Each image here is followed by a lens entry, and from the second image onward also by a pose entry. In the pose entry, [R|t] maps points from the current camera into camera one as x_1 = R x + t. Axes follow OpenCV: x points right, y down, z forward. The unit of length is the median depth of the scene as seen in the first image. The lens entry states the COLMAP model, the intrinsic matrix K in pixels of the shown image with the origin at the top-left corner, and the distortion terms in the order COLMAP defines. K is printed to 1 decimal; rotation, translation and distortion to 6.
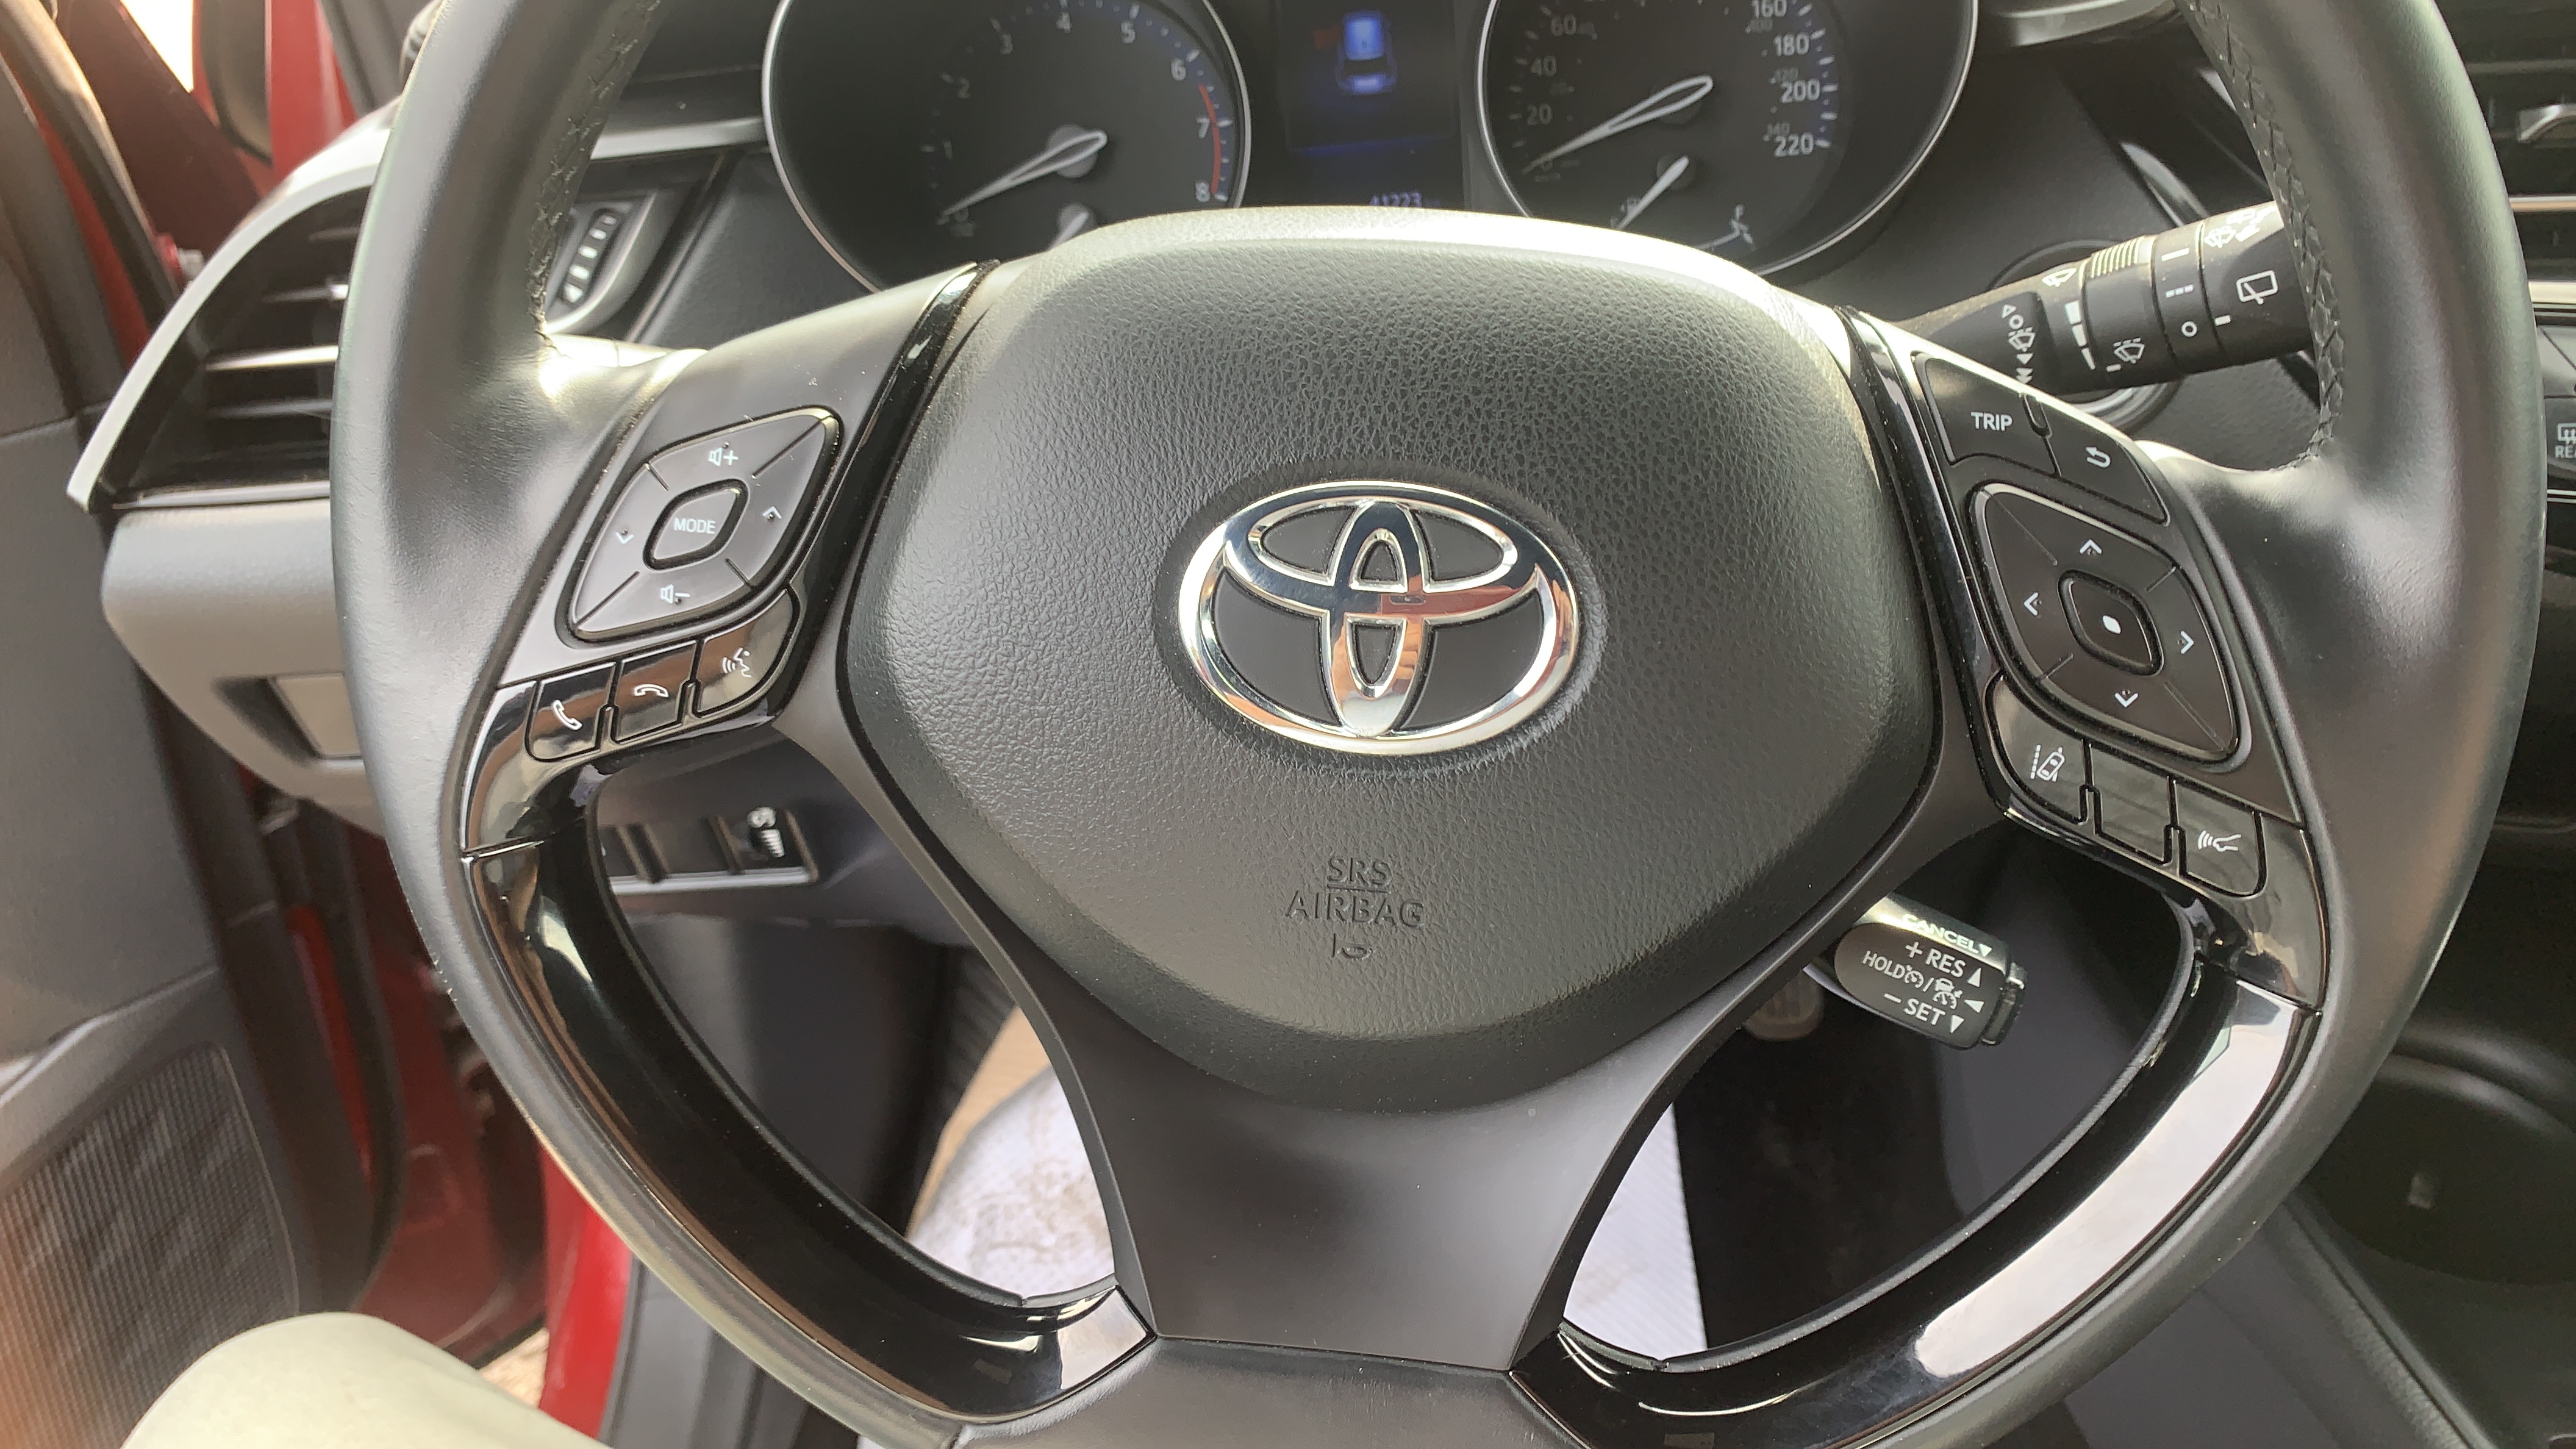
lens RADIAL K [[1867.6, 0, 1288.0], [0, 1867.6, 724.5], [0, 0, 1]] dist [0.028196, -0.061837]
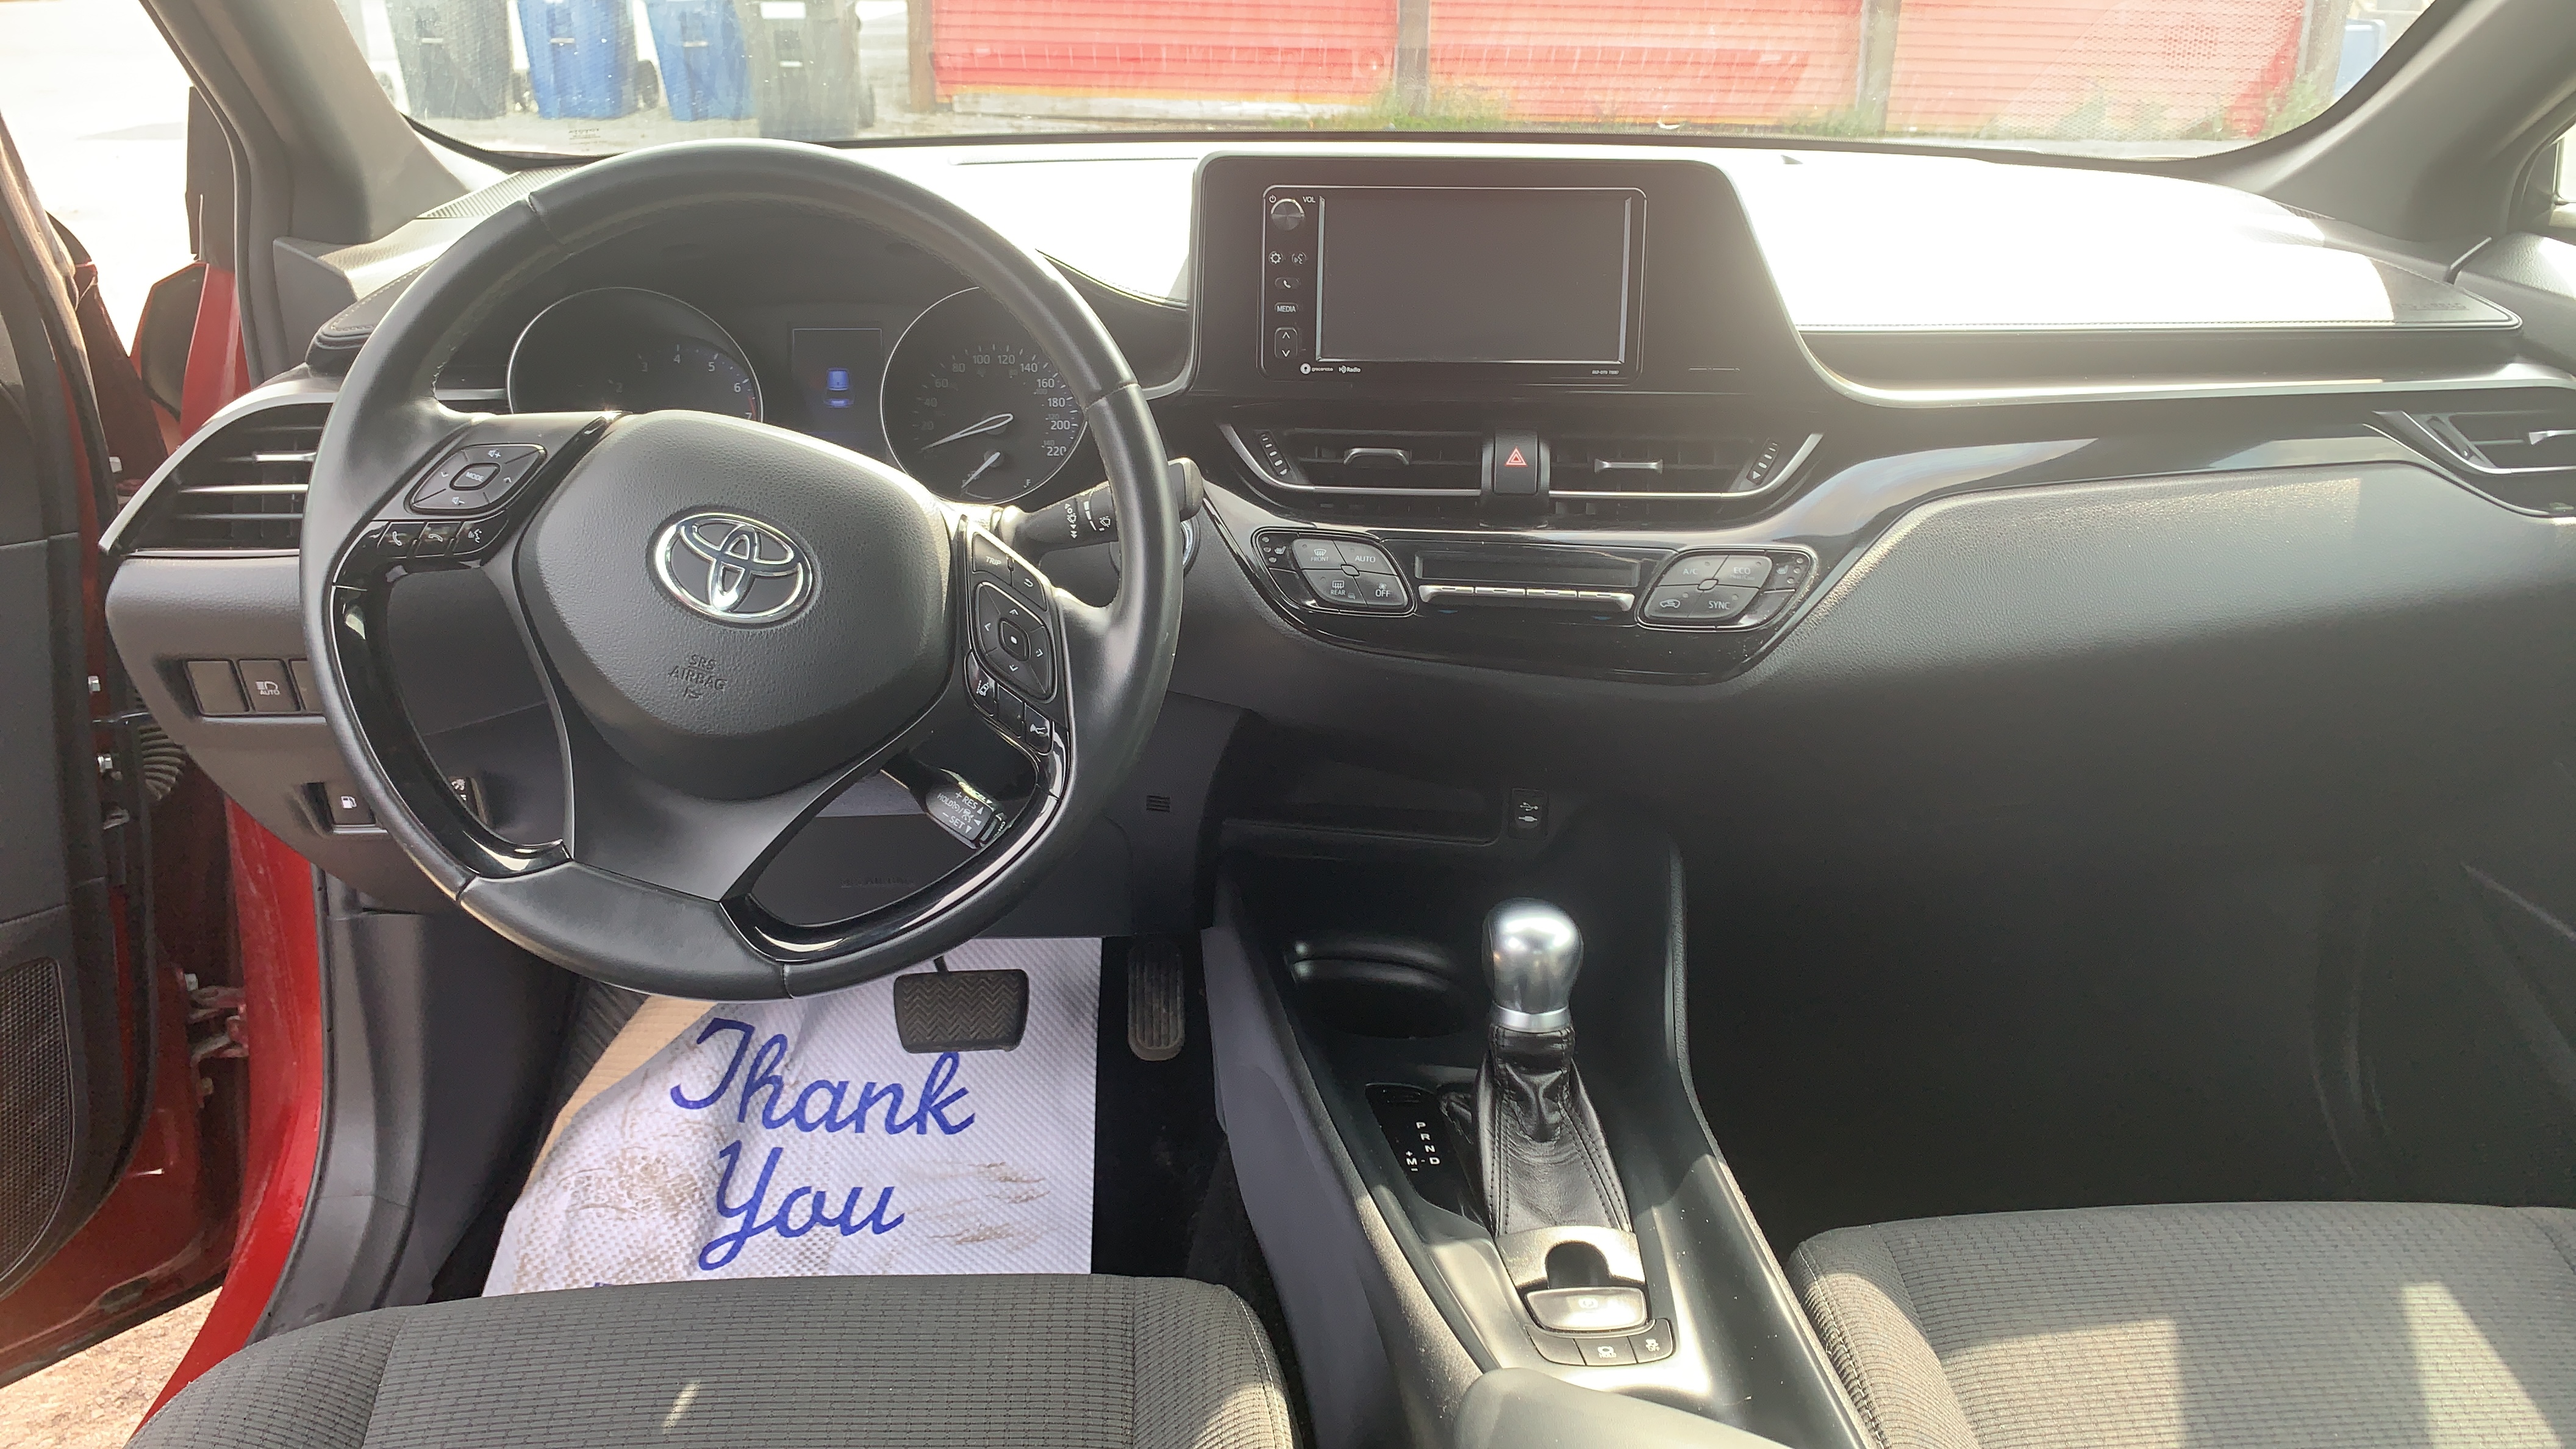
lens RADIAL K [[1867.6, 0, 1288.0], [0, 1867.6, 724.5], [0, 0, 1]] dist [0.028196, -0.061837]
pose [[0.987946, 0.059500, 0.142907, 0.247955], [-0.029670, 0.978846, -0.202435, 0.362370], [-0.151929, 0.195755, 0.968812, -0.882333]]
